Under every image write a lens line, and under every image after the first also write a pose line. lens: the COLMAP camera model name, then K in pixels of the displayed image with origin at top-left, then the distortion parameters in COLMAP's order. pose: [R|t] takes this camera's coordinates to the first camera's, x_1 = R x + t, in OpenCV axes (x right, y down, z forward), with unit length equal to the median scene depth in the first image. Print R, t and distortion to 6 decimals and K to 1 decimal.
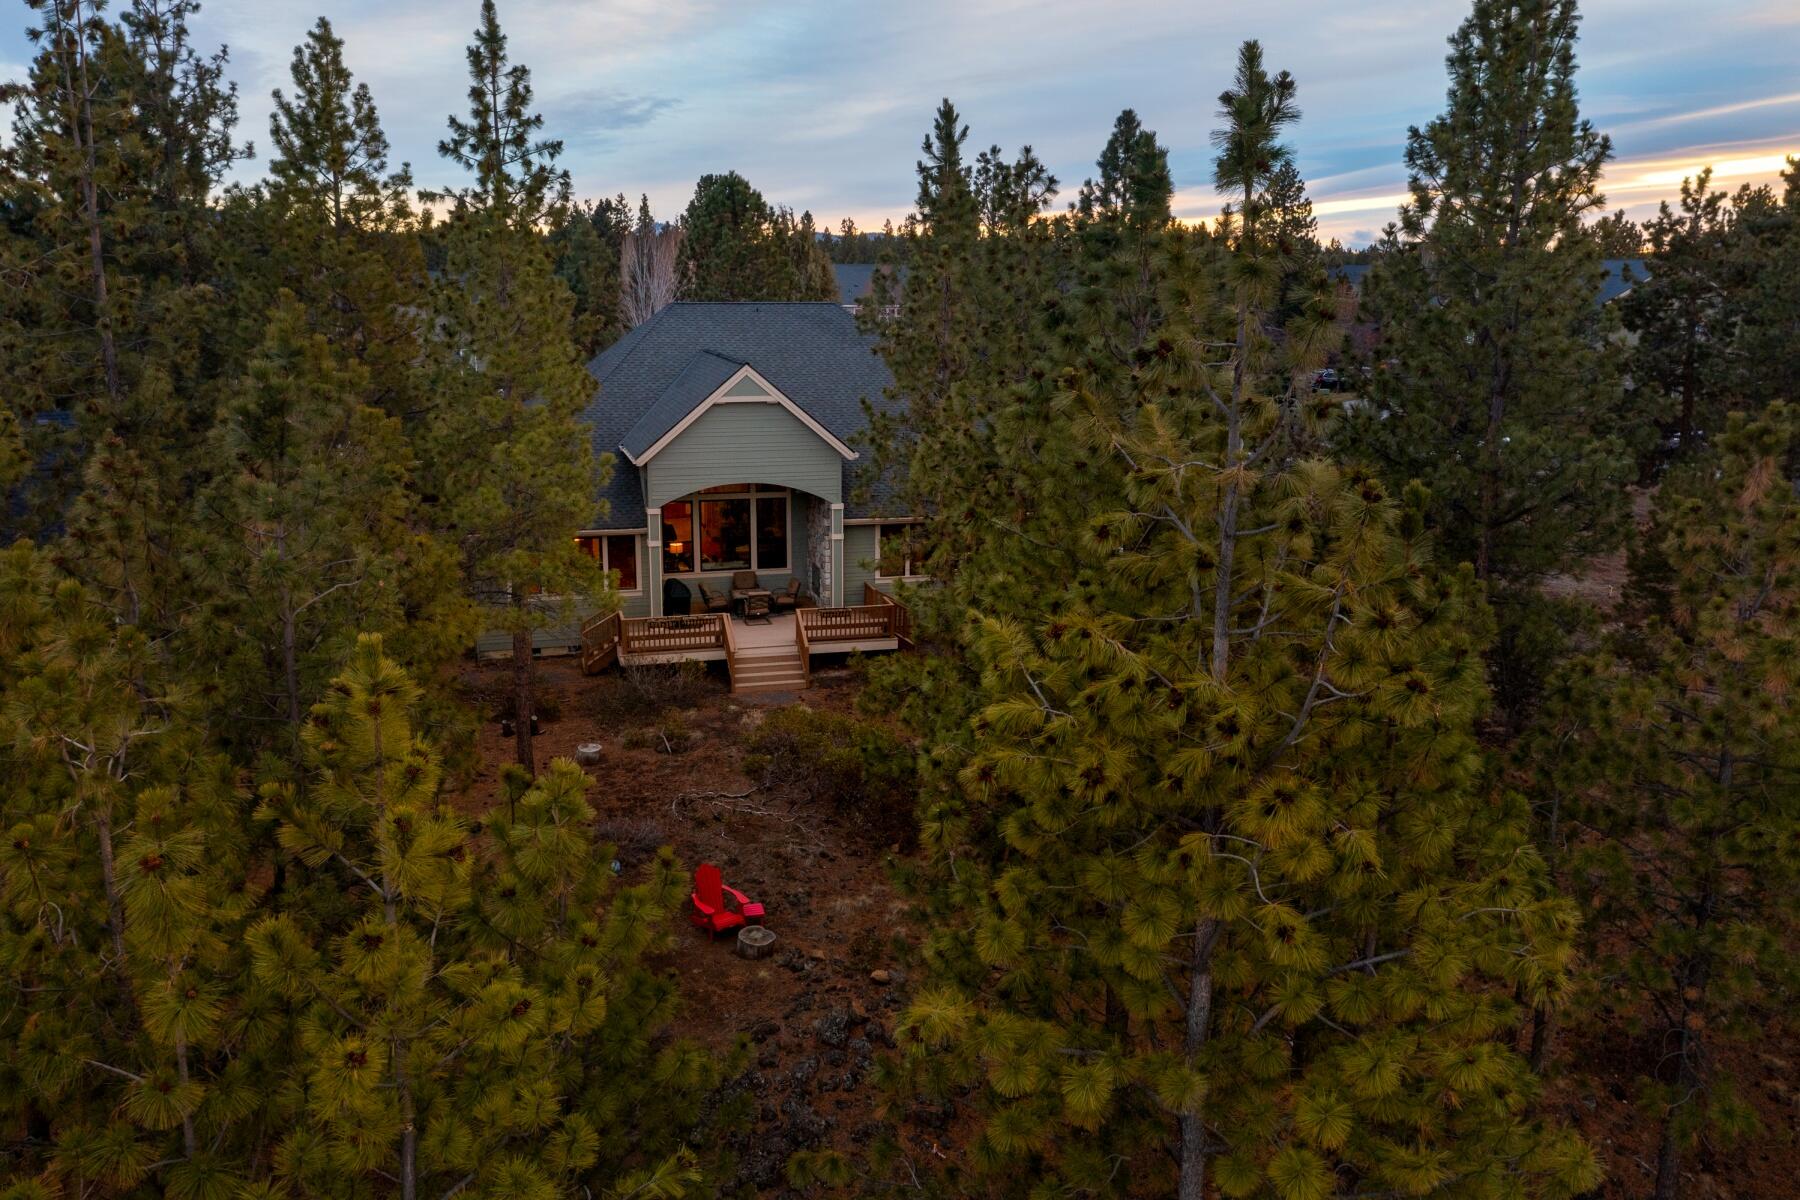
lens RADIAL K [[1474.7, 0, 897.2], [0, 1474.7, 598.7], [0, 0, 1]] dist [-0.006115, 0.002824]
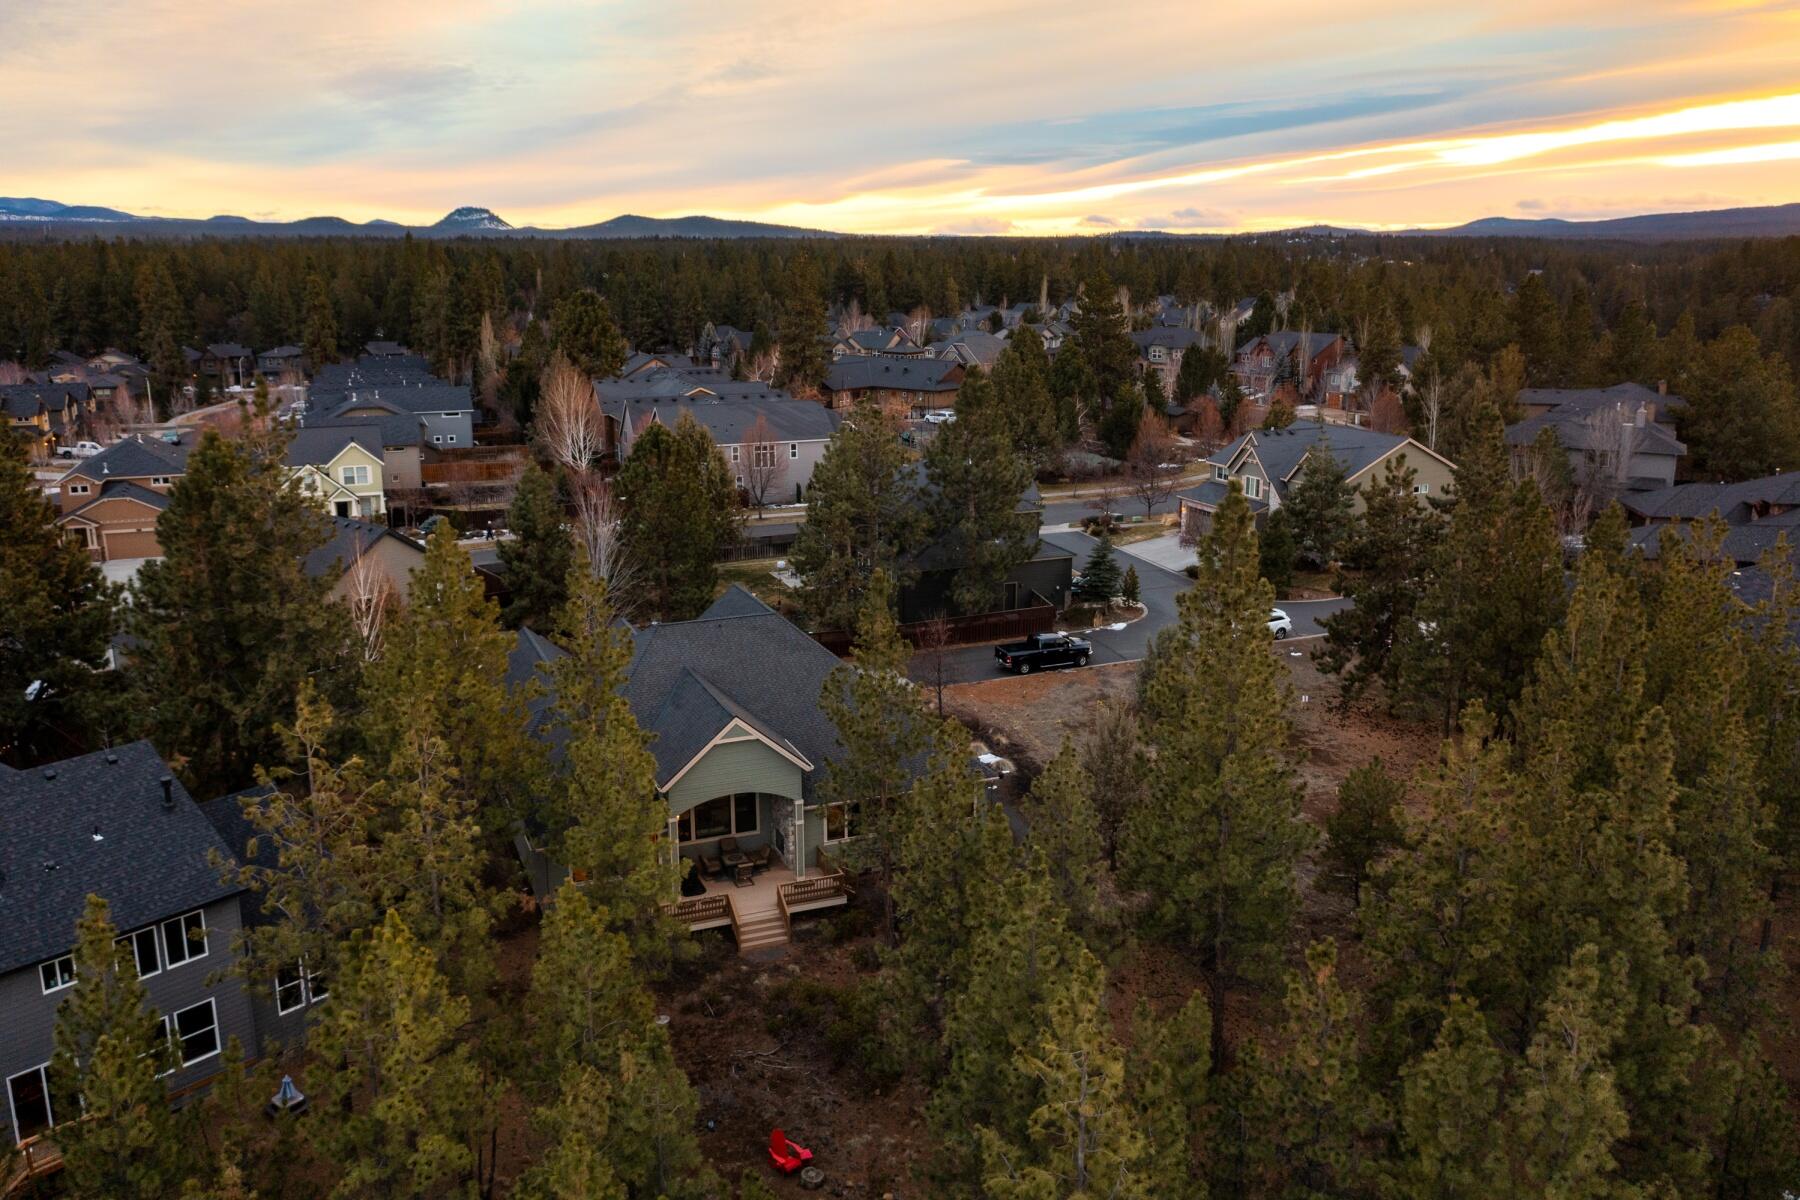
lens RADIAL K [[1474.7, 0, 905.0], [0, 1474.7, 597.0], [0, 0, 1]] dist [-0.006115, 0.002824]
pose [[0.992516, -0.039410, 0.115584, -0.100260], [0.037848, 0.999160, 0.015687, -0.291165], [-0.116105, -0.011195, 0.993174, -0.441164]]
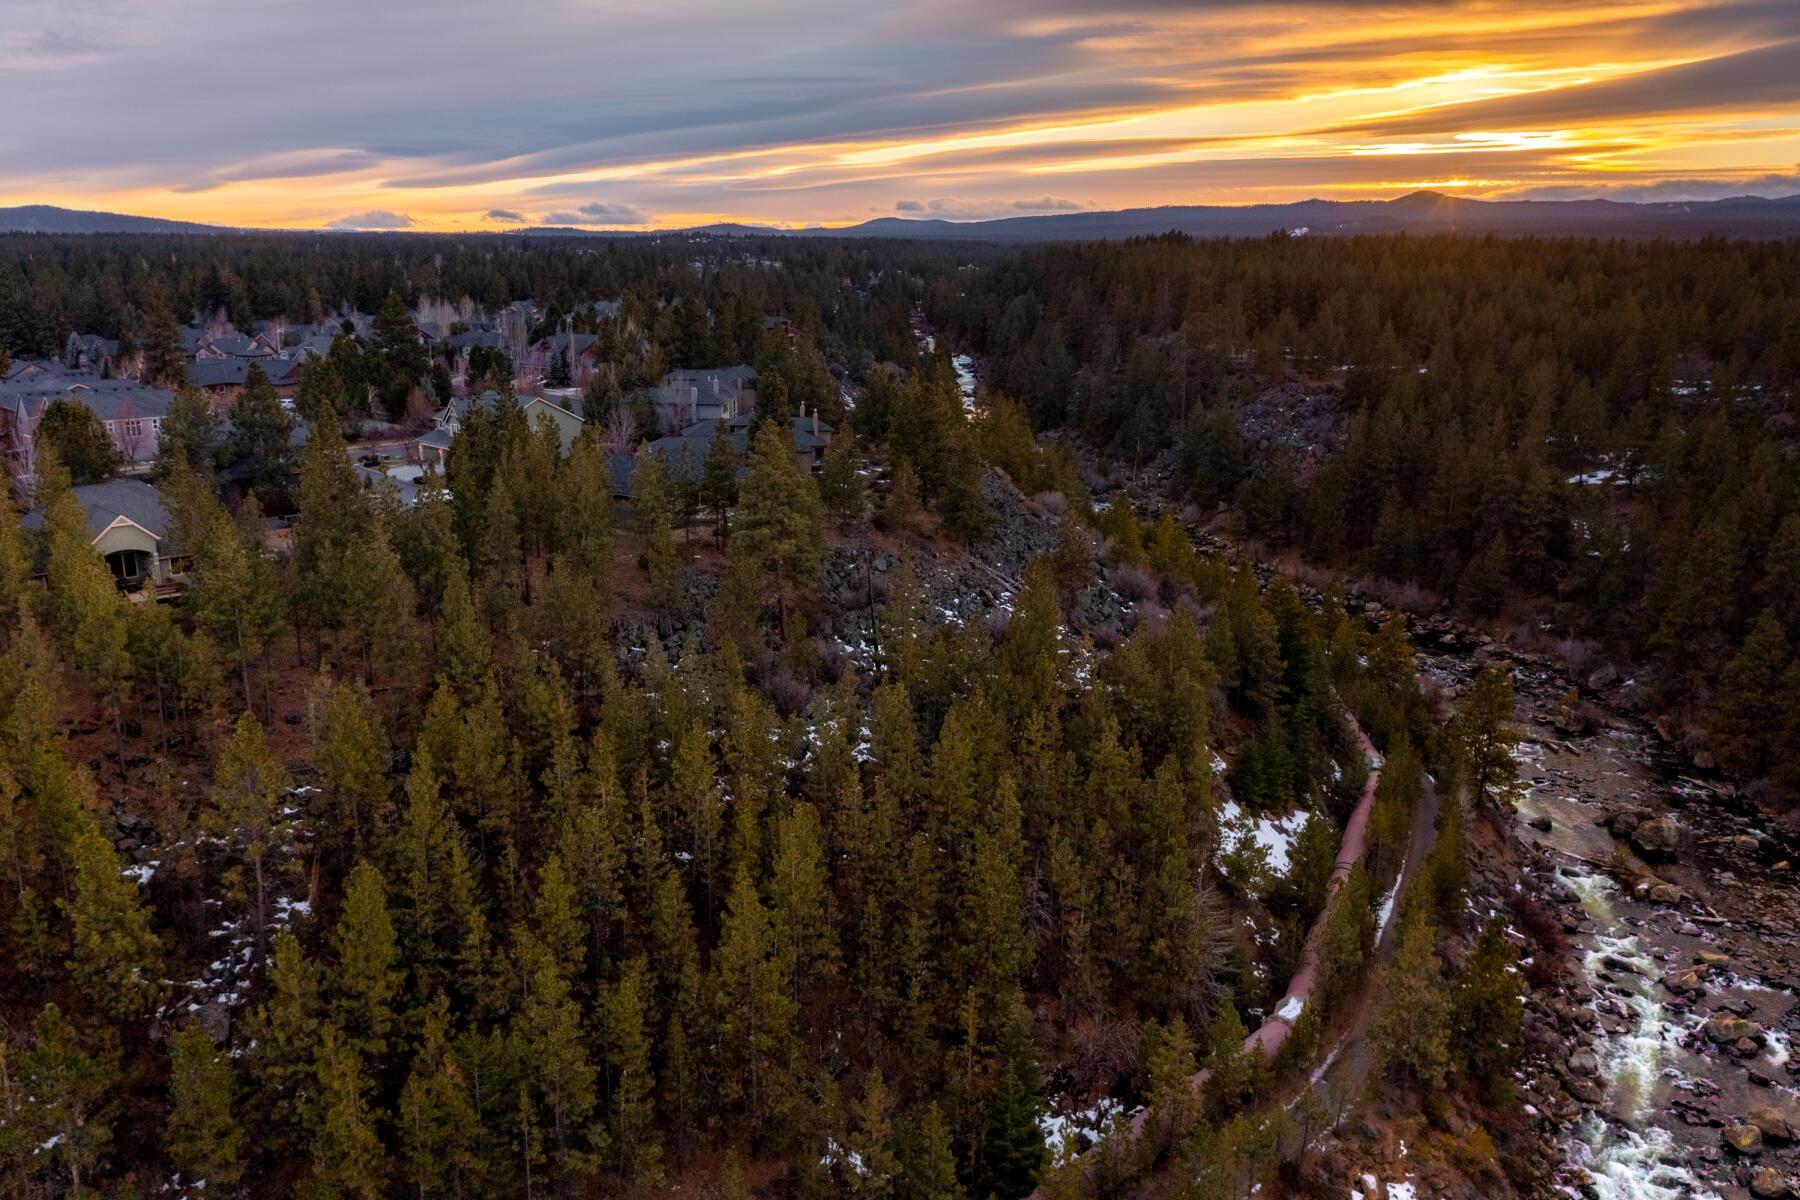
lens RADIAL K [[1474.7, 0, 895.4], [0, 1474.7, 609.2], [0, 0, 1]] dist [-0.006115, 0.002824]
pose [[0.878332, -0.120733, 0.462553, -0.129618], [0.108600, 0.992678, 0.052886, 0.065325], [-0.465552, 0.003782, 0.885013, -2.721948]]
